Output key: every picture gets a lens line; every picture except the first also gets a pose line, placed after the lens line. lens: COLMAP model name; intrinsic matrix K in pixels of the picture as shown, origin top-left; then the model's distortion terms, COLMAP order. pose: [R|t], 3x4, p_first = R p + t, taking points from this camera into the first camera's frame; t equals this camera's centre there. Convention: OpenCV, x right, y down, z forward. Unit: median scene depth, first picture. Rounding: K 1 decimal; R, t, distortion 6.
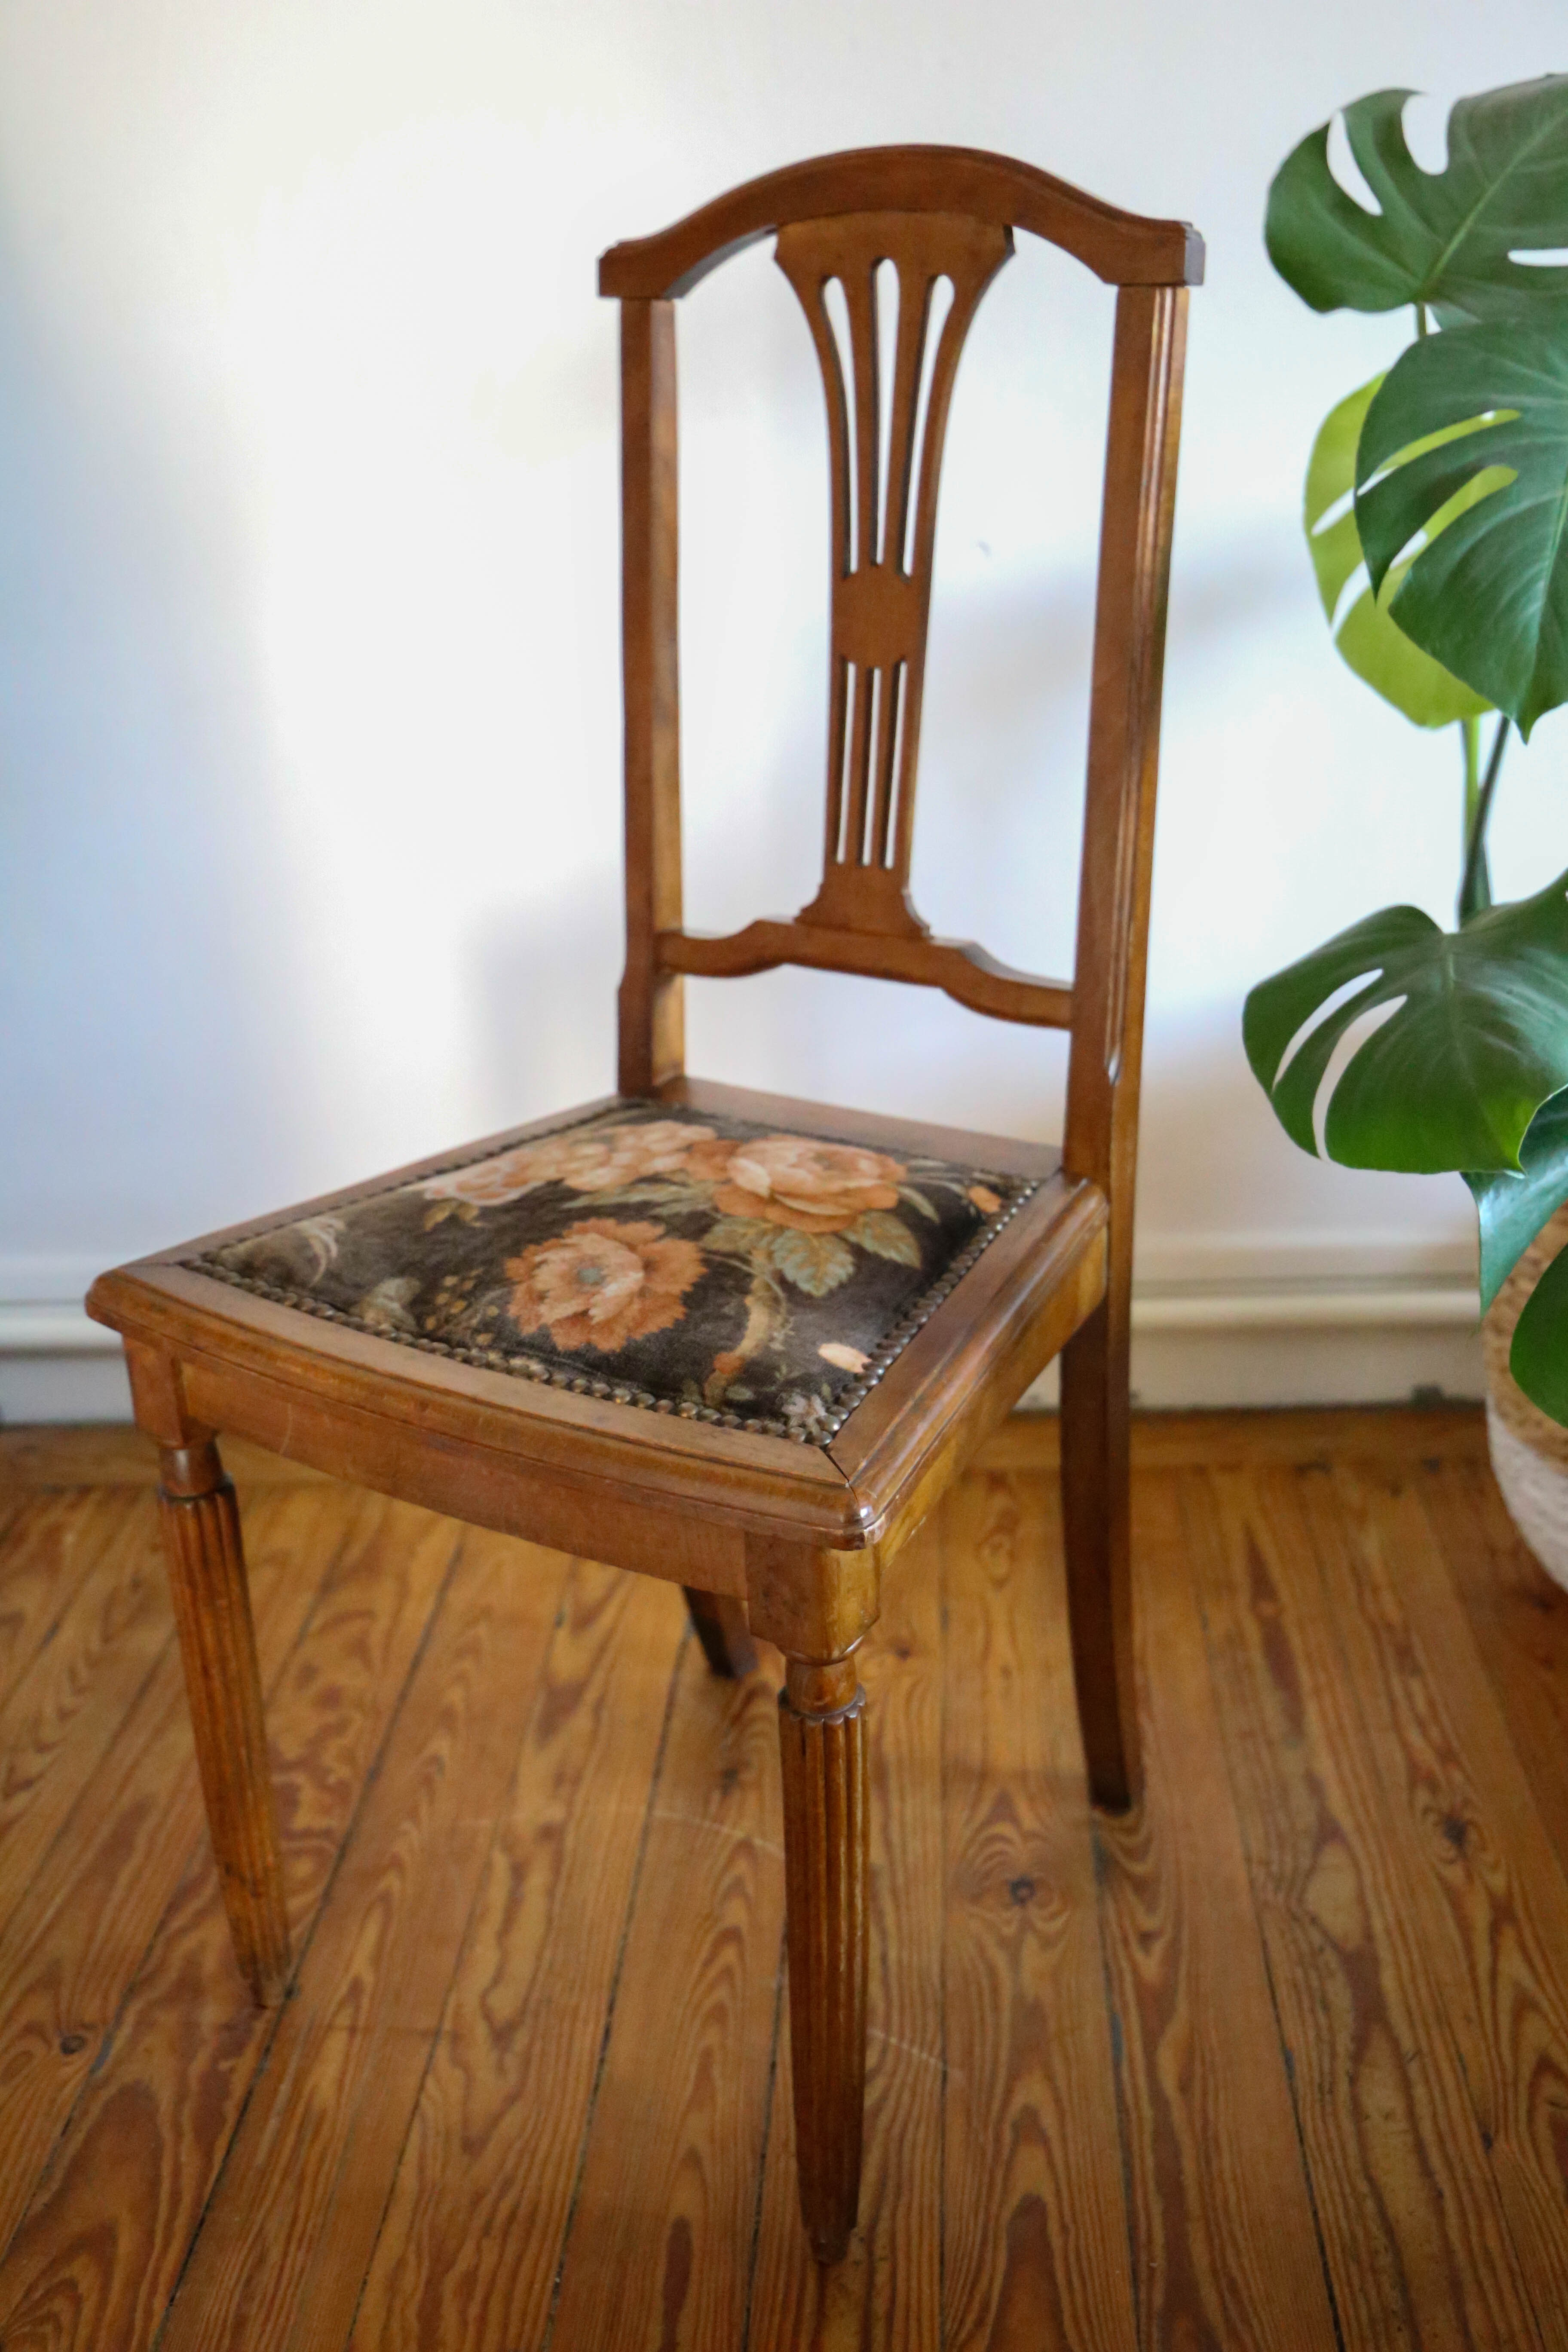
lens RADIAL K [[2253.6, 0, 786.6], [0, 2253.6, 1198.7], [0, 0, 1]] dist [-0.003950, 0.000000]
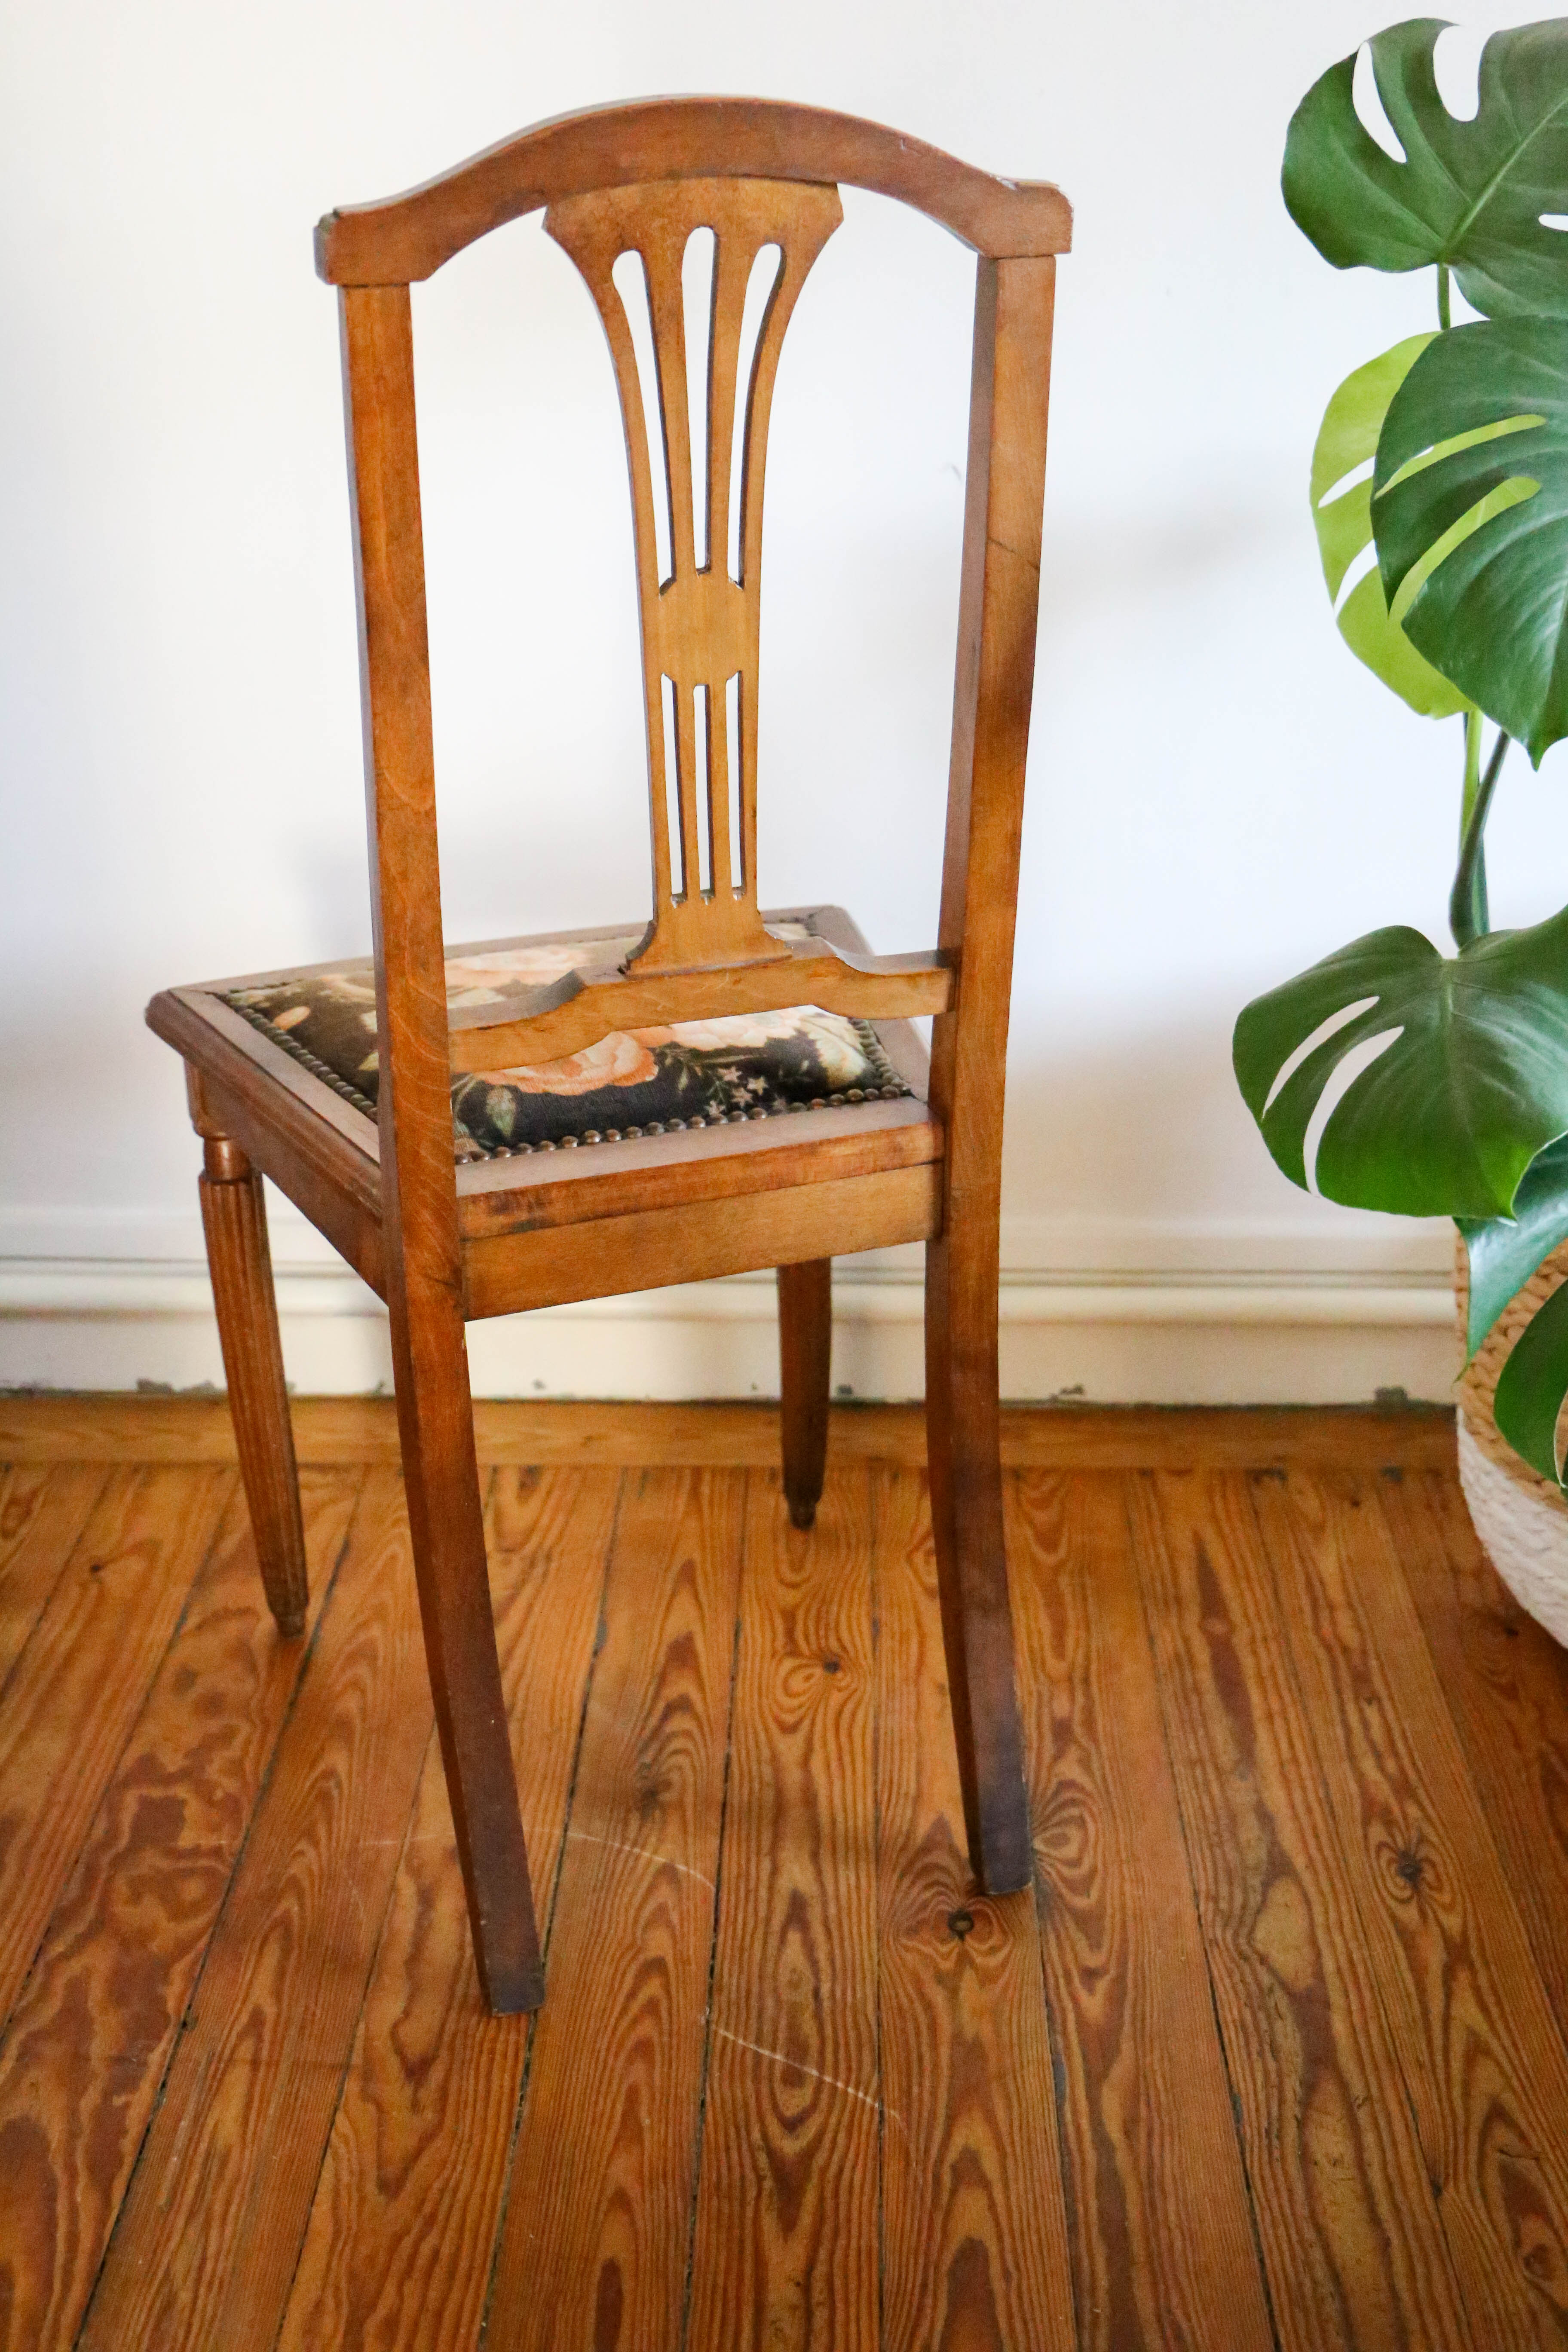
lens RADIAL K [[2615.1, 0, 800.4], [0, 2615.1, 1202.9], [0, 0, 1]] dist [0.032085, 0.000000]
pose [[0.997670, 0.030031, 0.061258, -0.043390], [-0.032285, 0.998824, 0.036158, -0.038108], [-0.060100, -0.038052, 0.997467, -0.097986]]
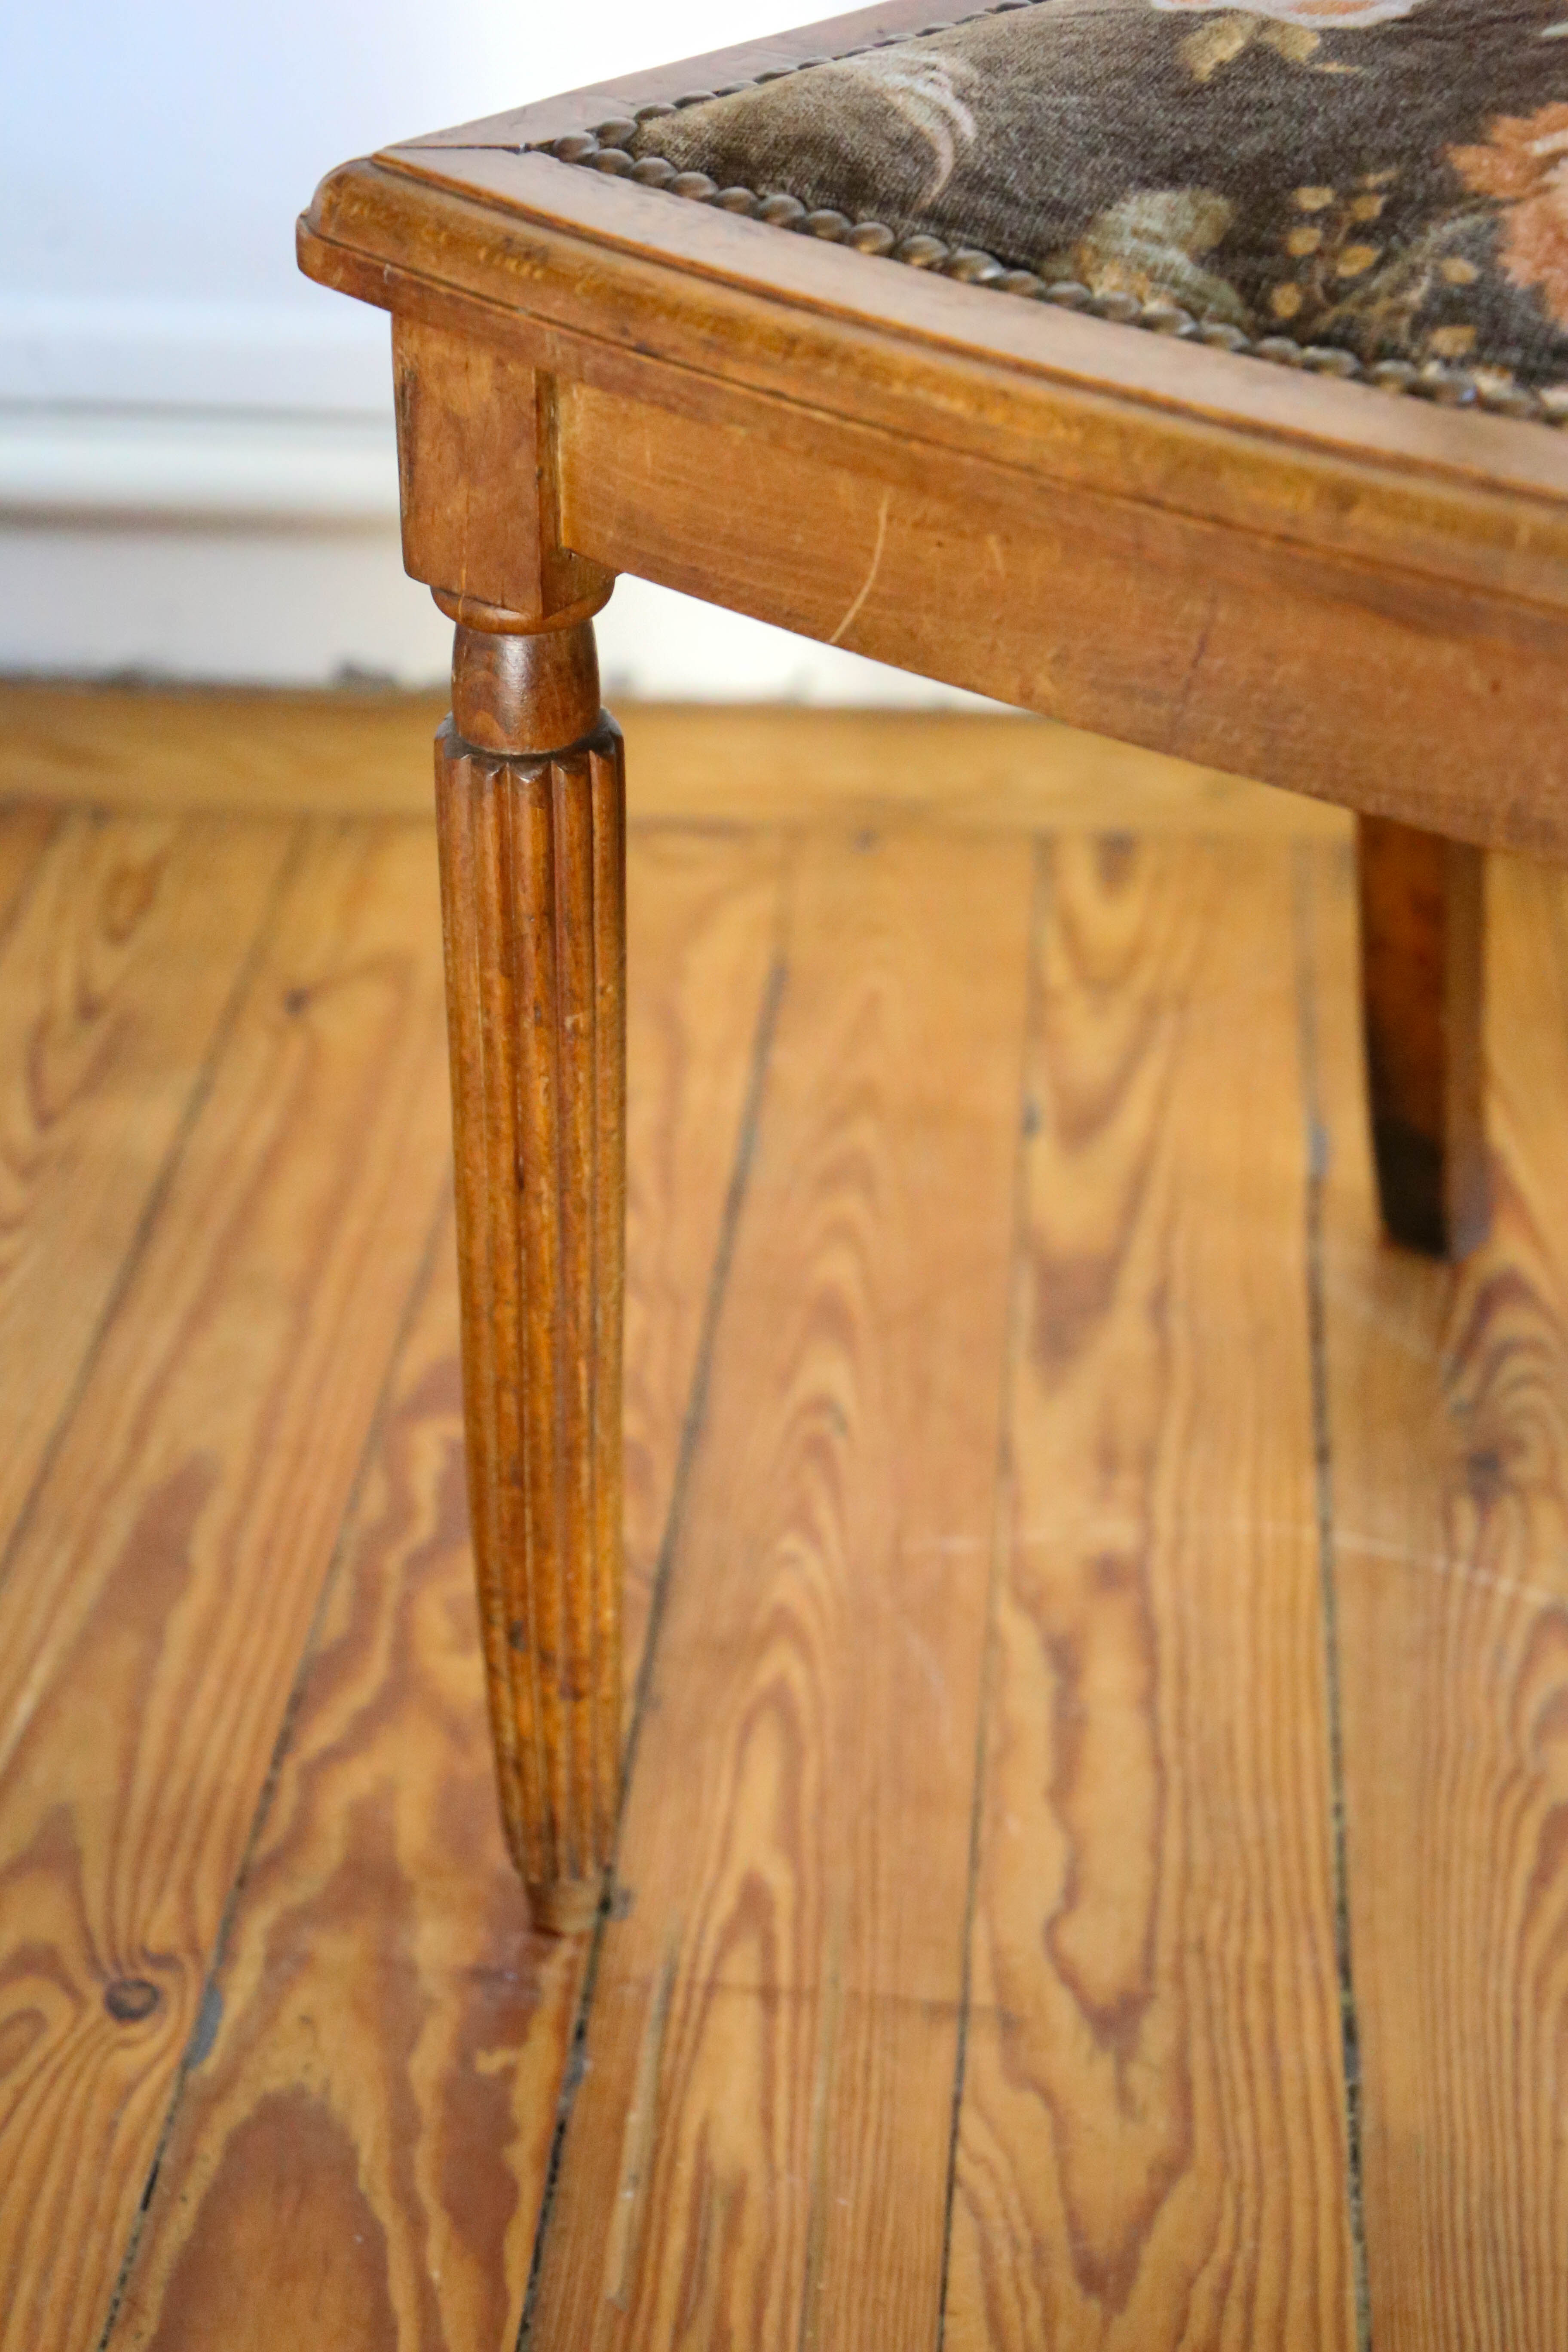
lens RADIAL K [[4040.8, 0, 809.1], [0, 4040.8, 1154.0], [0, 0, 1]] dist [0.094752, 0.000000]
pose [[0.999083, 0.042487, -0.005230, -0.188168], [-0.040878, 0.983173, 0.178045, 0.064292], [0.012707, -0.177668, 0.984009, 0.244672]]
